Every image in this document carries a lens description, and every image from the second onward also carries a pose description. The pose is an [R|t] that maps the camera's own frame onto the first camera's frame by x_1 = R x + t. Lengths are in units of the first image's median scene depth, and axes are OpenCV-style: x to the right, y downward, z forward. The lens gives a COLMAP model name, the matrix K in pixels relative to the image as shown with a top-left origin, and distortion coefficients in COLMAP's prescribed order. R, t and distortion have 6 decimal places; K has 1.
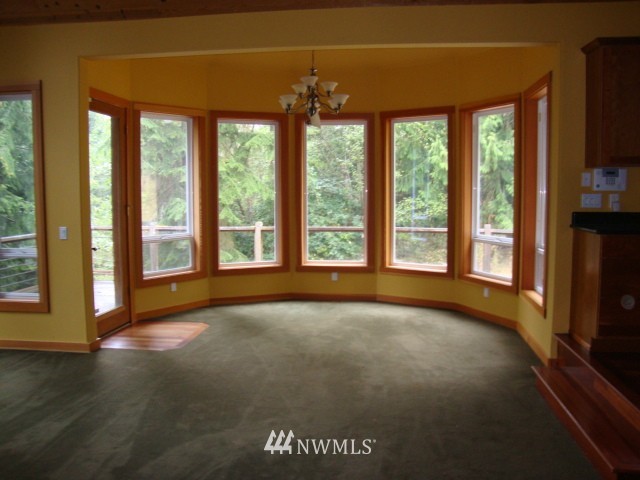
lens RADIAL K [[568.6, 0, 320.0], [0, 568.6, 240.0], [0, 0, 1]] dist [-0.118001, -0.004500]
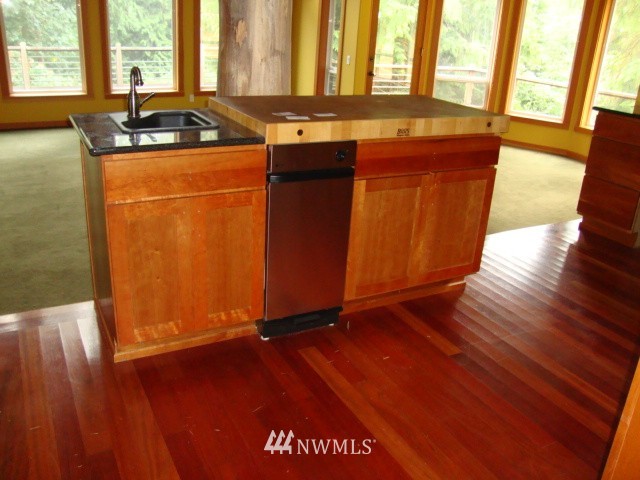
lens RADIAL K [[568.6, 0, 320.0], [0, 568.6, 240.0], [0, 0, 1]] dist [-0.118001, -0.004500]
pose [[0.583322, 0.329845, -0.742252, 0.732468], [-0.128124, 0.939757, 0.316923, -0.025405], [0.802072, -0.089768, 0.590442, 0.007058]]
